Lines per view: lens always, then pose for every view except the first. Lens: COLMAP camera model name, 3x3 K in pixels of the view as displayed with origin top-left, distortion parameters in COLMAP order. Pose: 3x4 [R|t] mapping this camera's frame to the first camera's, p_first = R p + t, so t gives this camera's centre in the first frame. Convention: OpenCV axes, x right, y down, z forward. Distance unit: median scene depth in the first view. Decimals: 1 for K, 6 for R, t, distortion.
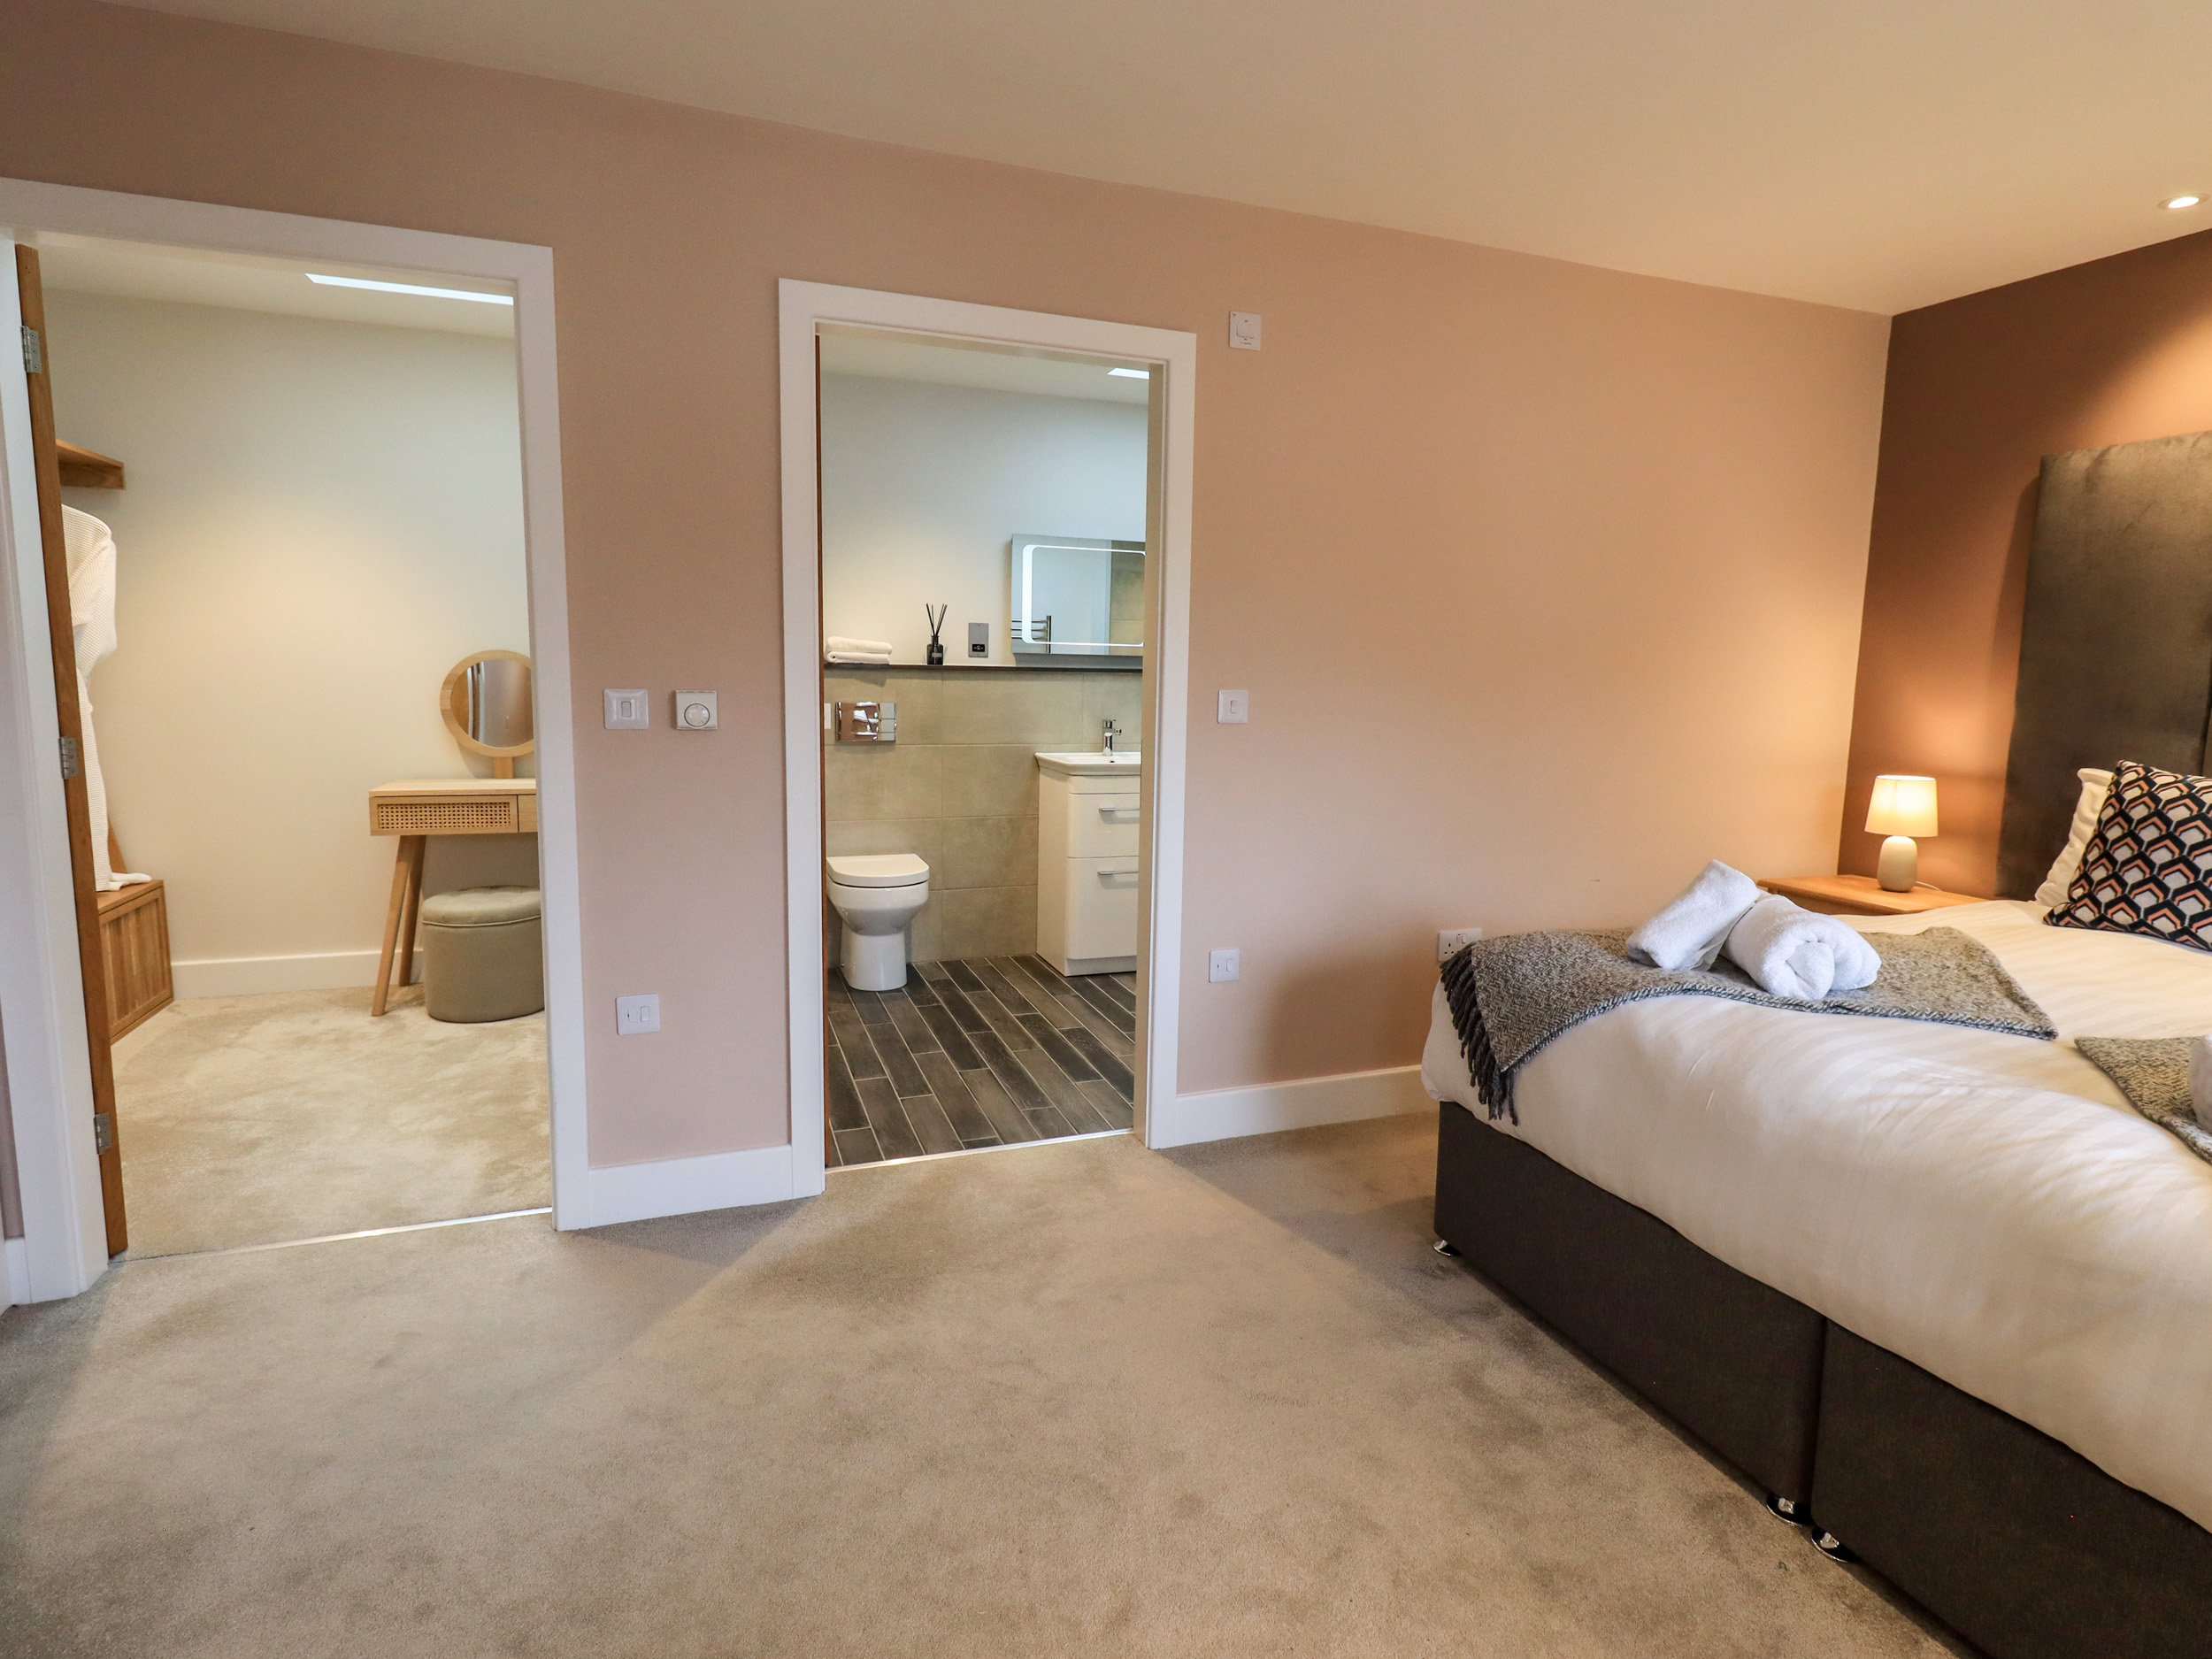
lens RADIAL K [[1155.1, 0, 1106.1], [0, 1155.1, 825.5], [0, 0, 1]] dist [0.004607, 0.000219]
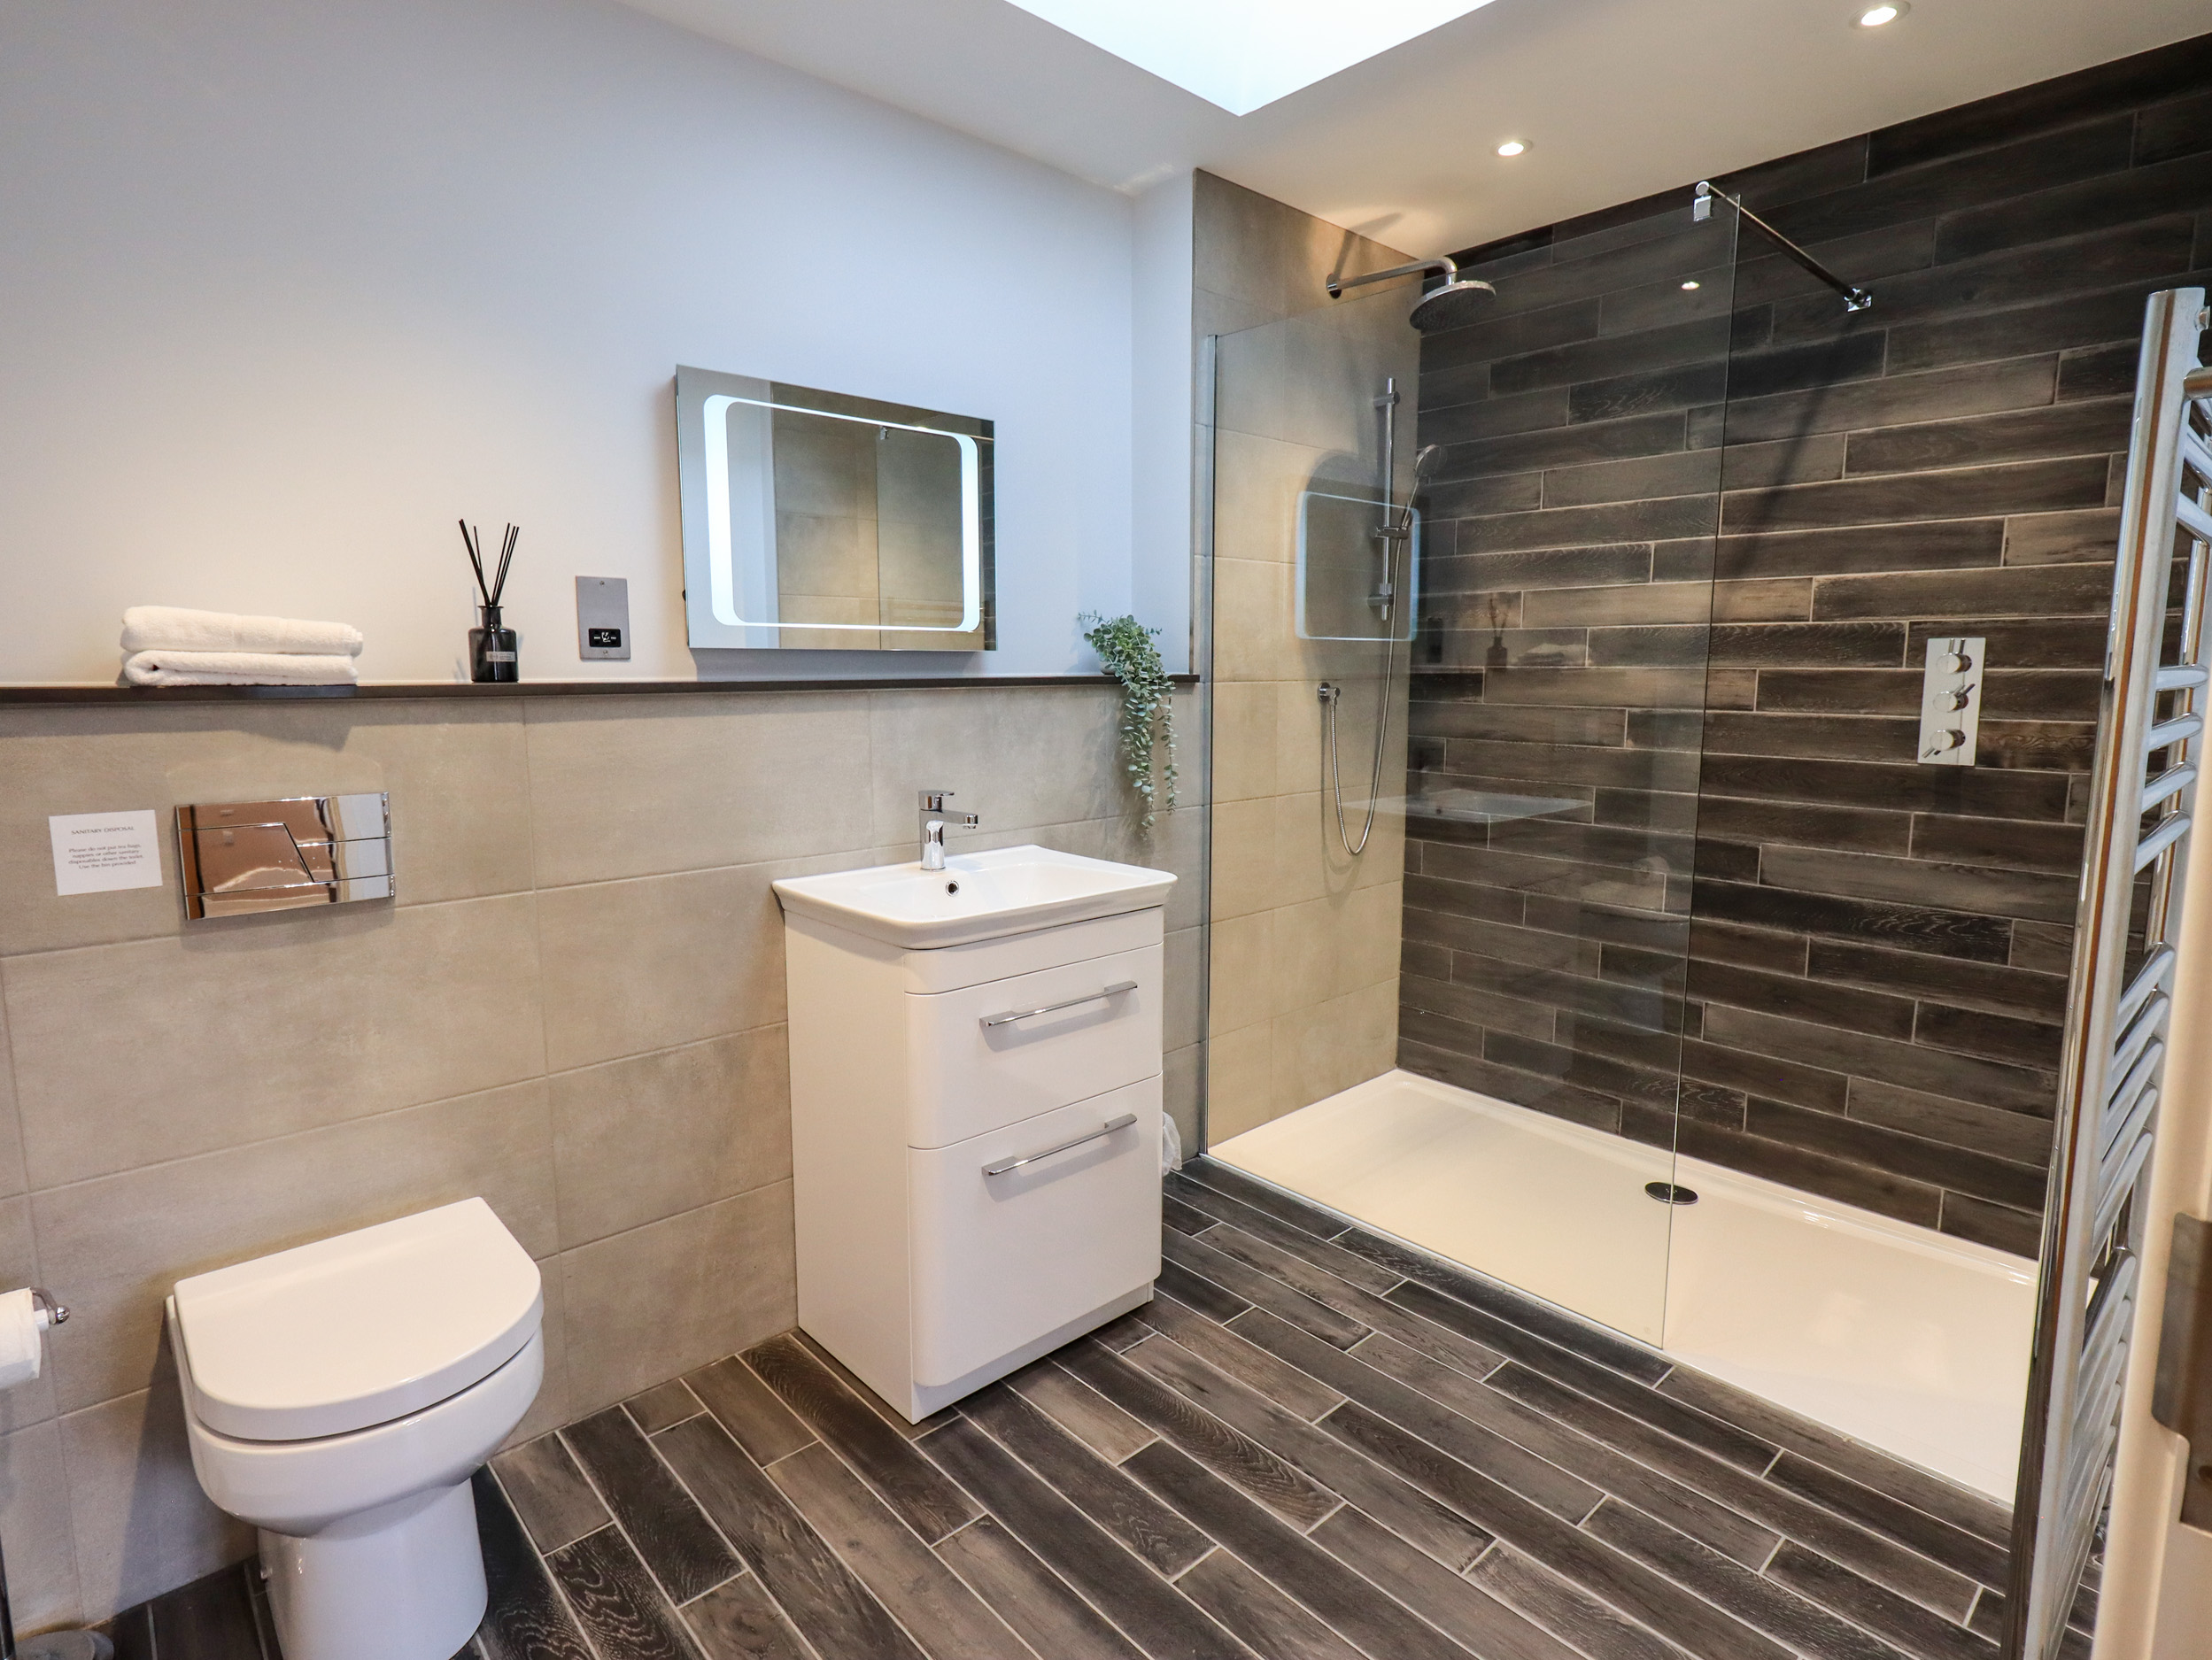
lens RADIAL K [[1155.0, 0, 1111.4], [0, 1155.0, 818.9], [0, 0, 1]] dist [0.004607, 0.000219]
pose [[0.923589, -0.071722, 0.376617, -0.106247], [0.074152, 0.997214, 0.008060, -0.080950], [-0.376146, 0.020483, 0.926334, 0.563176]]
